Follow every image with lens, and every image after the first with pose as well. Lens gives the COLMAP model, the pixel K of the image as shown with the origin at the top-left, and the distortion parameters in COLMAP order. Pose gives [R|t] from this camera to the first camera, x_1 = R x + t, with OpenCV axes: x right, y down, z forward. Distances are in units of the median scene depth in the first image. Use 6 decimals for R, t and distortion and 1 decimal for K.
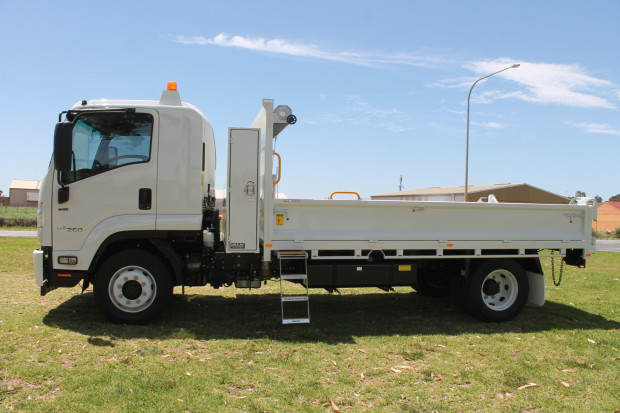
lens RADIAL K [[526.9, 0, 298.7], [0, 526.9, 207.7], [0, 0, 1]] dist [-0.142191, 0.128162]
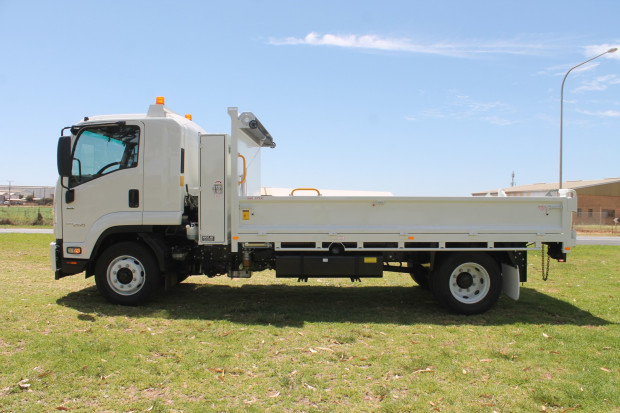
lens RADIAL K [[526.9, 0, 298.7], [0, 526.9, 207.7], [0, 0, 1]] dist [-0.142191, 0.128162]
pose [[0.977147, -0.013618, -0.212126, 0.308377], [0.014092, 0.999900, 0.000721, 0.008236], [0.212095, -0.003694, 0.977242, -0.063551]]
